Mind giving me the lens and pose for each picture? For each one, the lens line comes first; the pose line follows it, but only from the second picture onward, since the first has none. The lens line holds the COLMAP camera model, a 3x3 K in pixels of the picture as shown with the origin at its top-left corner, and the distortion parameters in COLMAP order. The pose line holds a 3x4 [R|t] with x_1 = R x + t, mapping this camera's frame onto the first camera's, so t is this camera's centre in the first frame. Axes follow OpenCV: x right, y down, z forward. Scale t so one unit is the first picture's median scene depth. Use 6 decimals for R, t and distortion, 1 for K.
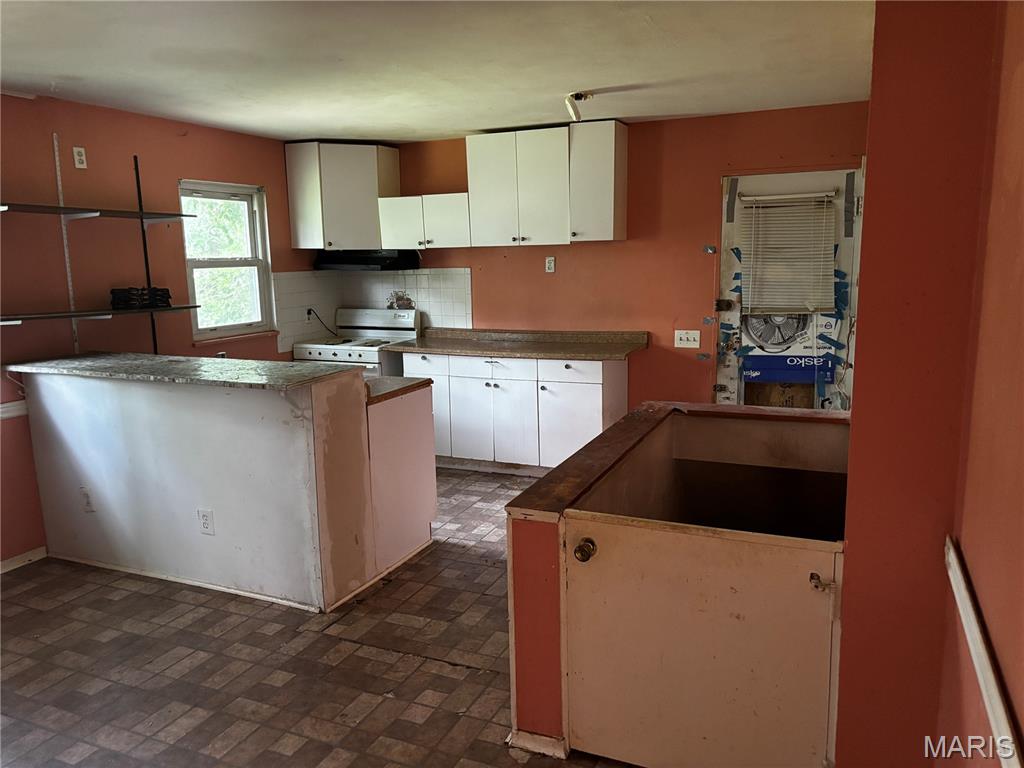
lens RADIAL K [[775.7, 0, 512.3], [0, 775.7, 387.8], [0, 0, 1]] dist [0.050281, -0.045378]
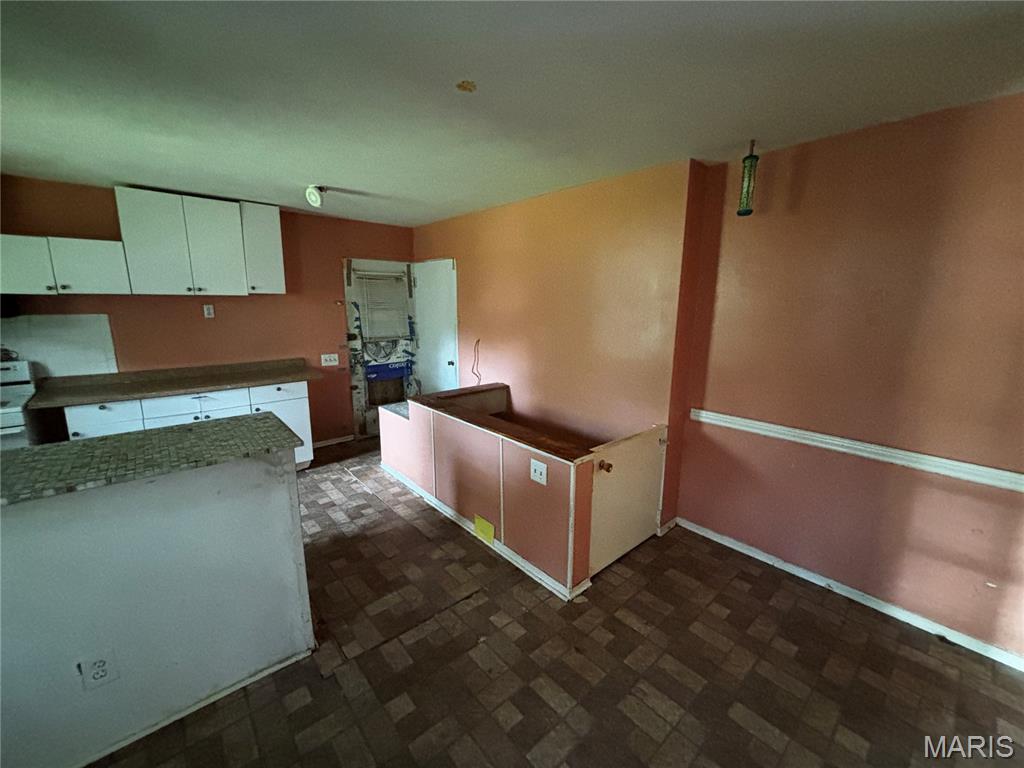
lens RADIAL K [[415.3, 0, 511.4], [0, 415.3, 379.9], [0, 0, 1]] dist [-0.001654, -0.000473]
pose [[0.422607, -0.144520, 0.894717, -0.380956], [0.138429, 0.985914, 0.093866, -0.053256], [-0.895679, 0.084187, 0.436660, 0.332714]]
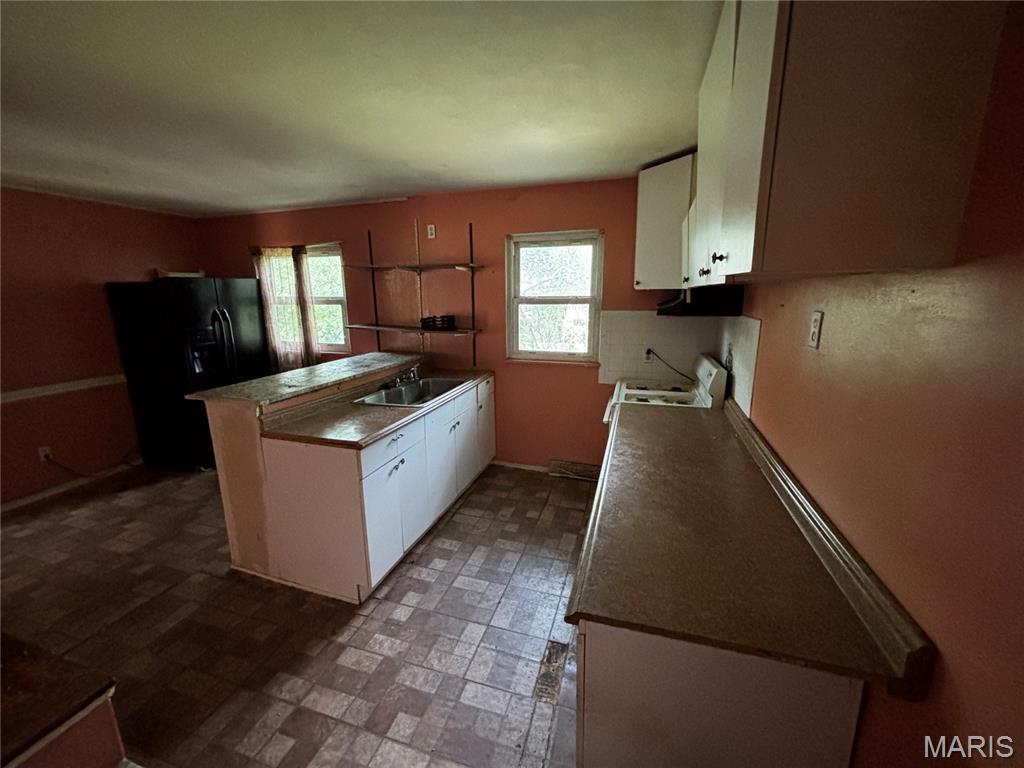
lens RADIAL K [[414.8, 0, 510.6], [0, 414.8, 383.1], [0, 0, 1]] dist [0.001264, 0.000129]
pose [[0.097340, 0.232746, -0.967654, 0.283981], [-0.166108, 0.962433, 0.214781, -0.167163], [0.981291, 0.139828, 0.132345, 0.888883]]
